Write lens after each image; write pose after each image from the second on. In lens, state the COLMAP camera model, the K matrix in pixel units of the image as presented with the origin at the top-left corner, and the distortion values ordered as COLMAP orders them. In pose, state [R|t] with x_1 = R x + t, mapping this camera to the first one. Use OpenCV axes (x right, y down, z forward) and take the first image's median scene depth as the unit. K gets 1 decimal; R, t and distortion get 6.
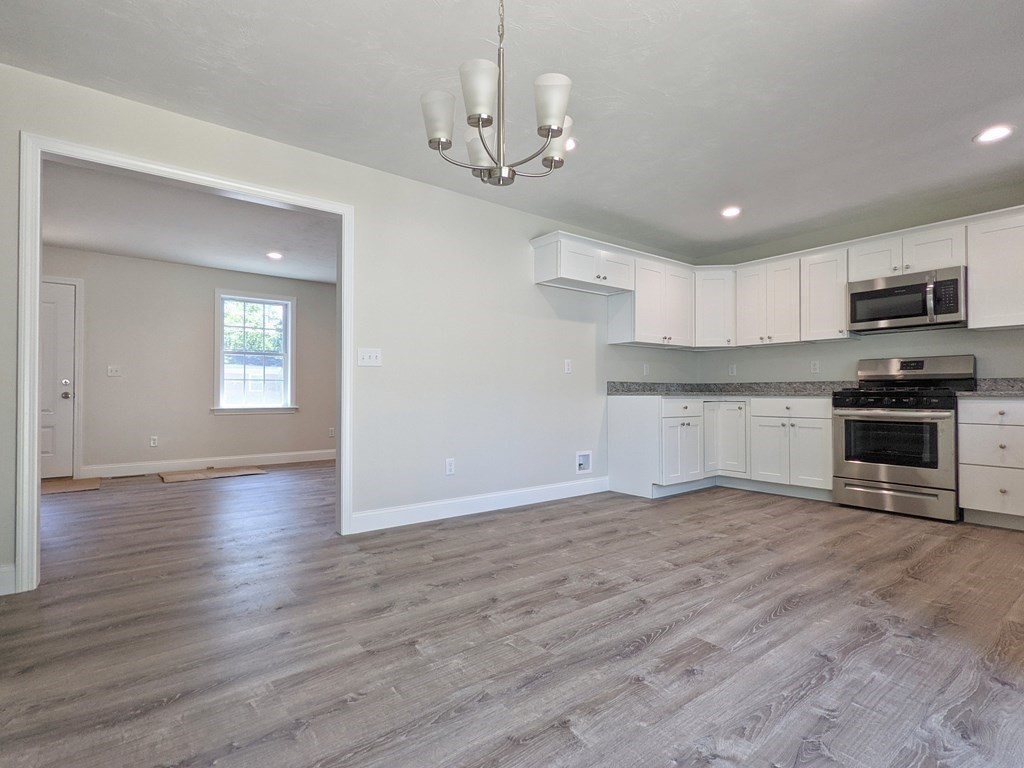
lens RADIAL K [[526.2, 0, 517.8], [0, 526.2, 402.3], [0, 0, 1]] dist [0.002177, 0.000541]
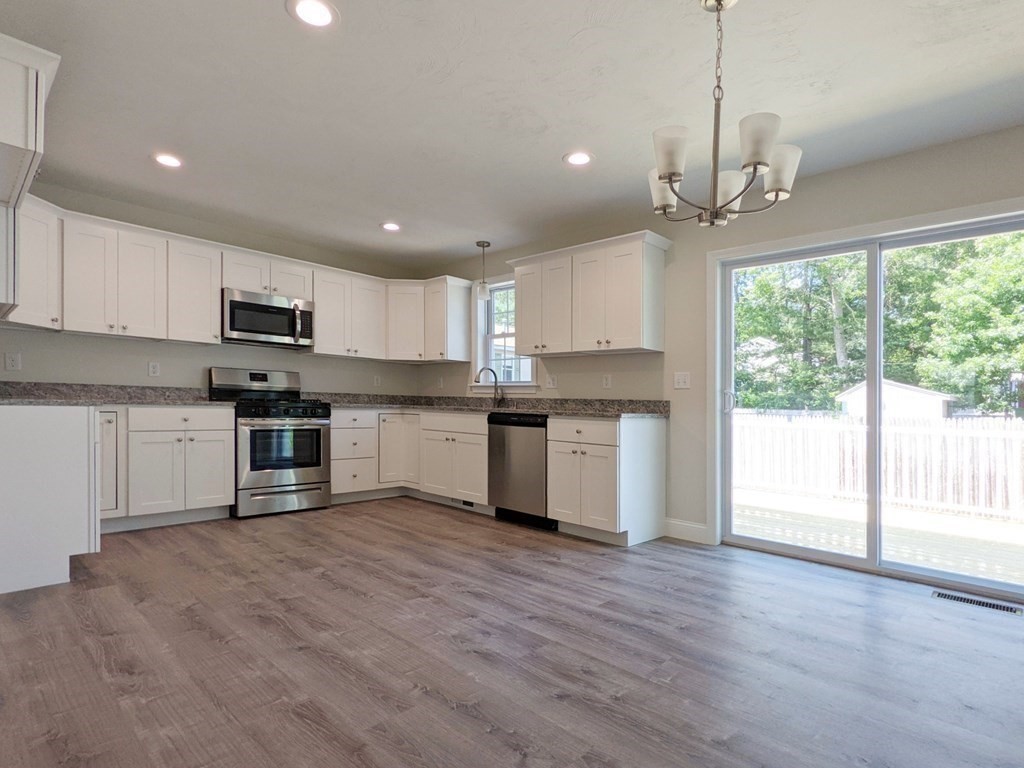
lens RADIAL K [[526.2, 0, 517.8], [0, 526.2, 402.3], [0, 0, 1]] dist [0.002177, 0.000541]
pose [[-0.134240, -0.000500, 0.990949, -0.476905], [-0.011881, 0.999929, -0.001105, -0.026726], [-0.990878, -0.011922, -0.134236, 0.711721]]
